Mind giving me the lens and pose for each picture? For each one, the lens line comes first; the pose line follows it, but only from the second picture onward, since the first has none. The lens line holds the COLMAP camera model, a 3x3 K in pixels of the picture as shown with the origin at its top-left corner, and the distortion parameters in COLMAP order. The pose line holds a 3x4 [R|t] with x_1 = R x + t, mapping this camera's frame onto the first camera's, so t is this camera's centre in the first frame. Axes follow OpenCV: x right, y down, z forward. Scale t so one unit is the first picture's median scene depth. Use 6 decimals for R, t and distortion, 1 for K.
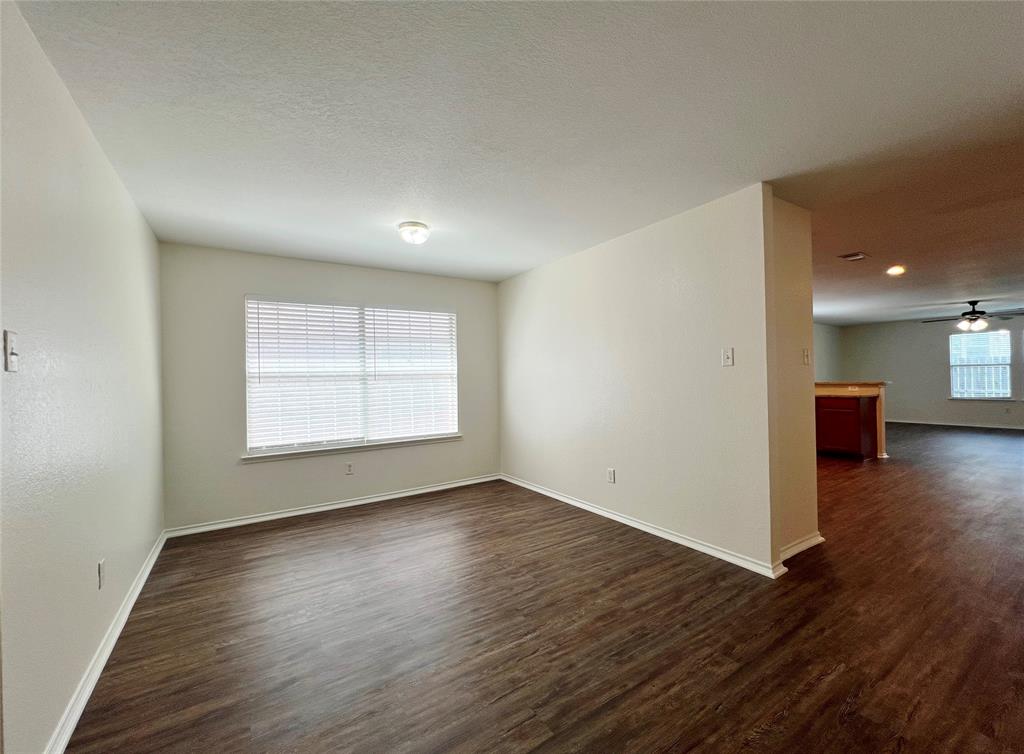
lens RADIAL K [[416.1, 0, 515.5], [0, 416.1, 378.8], [0, 0, 1]] dist [-0.002394, 0.000134]
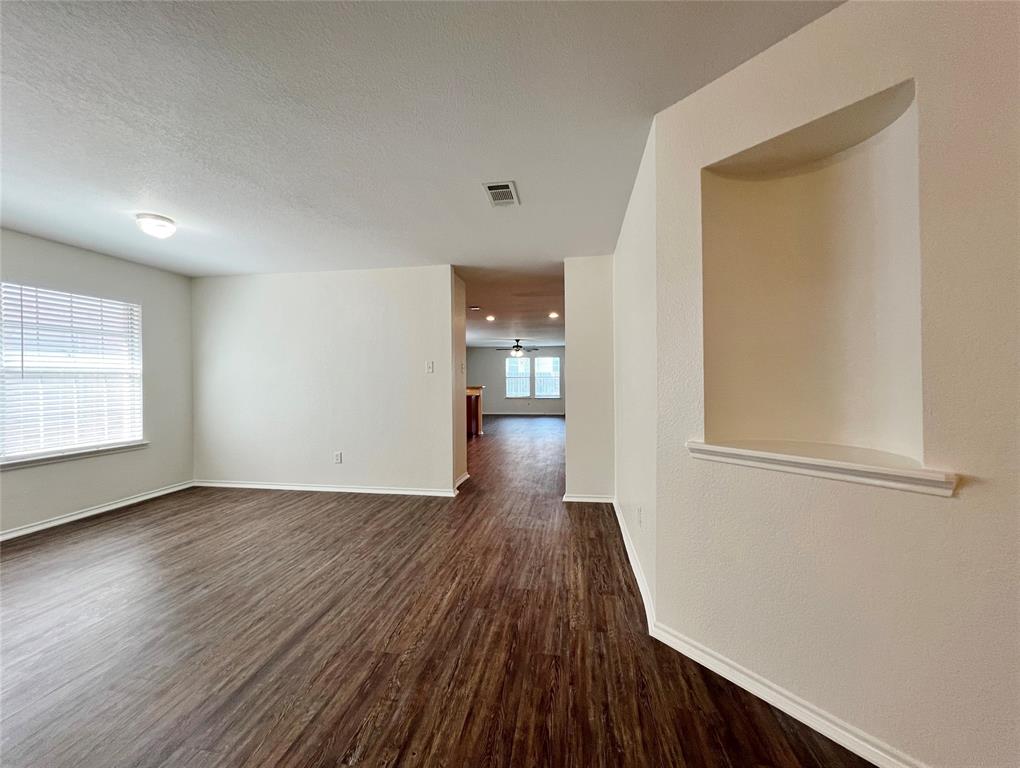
lens RADIAL K [[407.4, 0, 510.0], [0, 407.4, 384.0], [0, 0, 1]] dist [0.000318, 0.000457]
pose [[0.672014, 0.010293, 0.740467, -0.371718], [-0.008300, 0.999945, -0.006367, 0.013866], [-0.740492, -0.001867, 0.672062, -0.239977]]
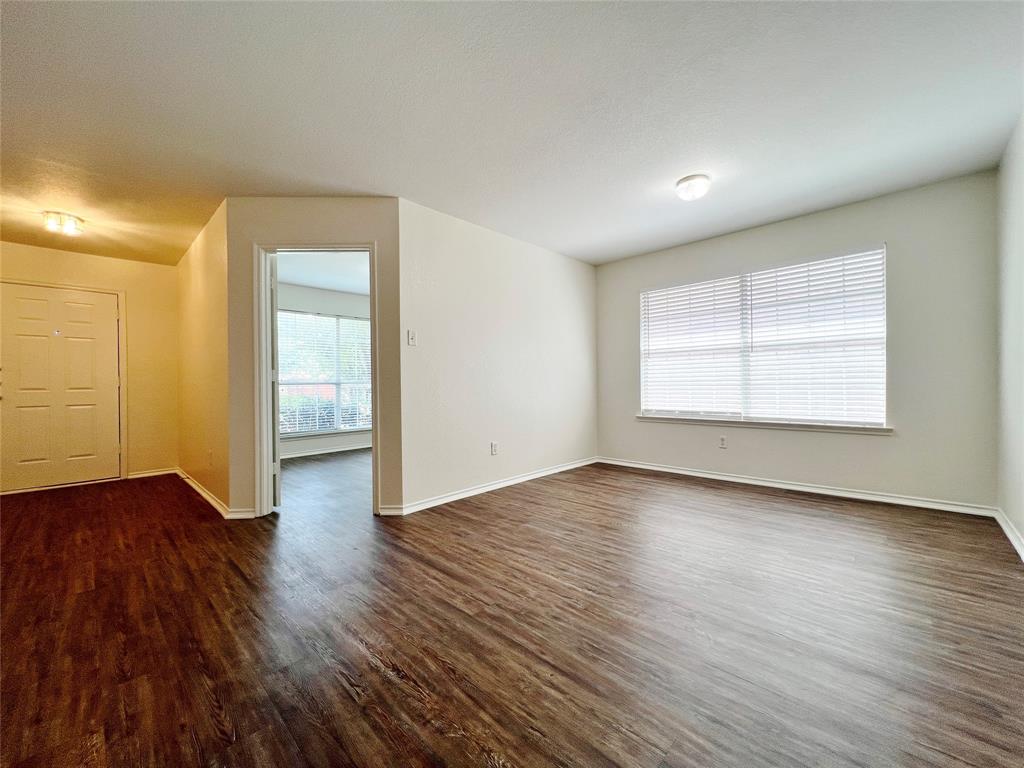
lens RADIAL K [[413.6, 0, 512.0], [0, 413.6, 384.0], [0, 0, 1]] dist [0.000501, -0.000149]
pose [[0.216431, 0.018248, -0.976127, 0.561811], [0.009758, 0.999735, 0.020853, 0.064923], [0.976249, -0.014038, 0.216195, 0.373122]]
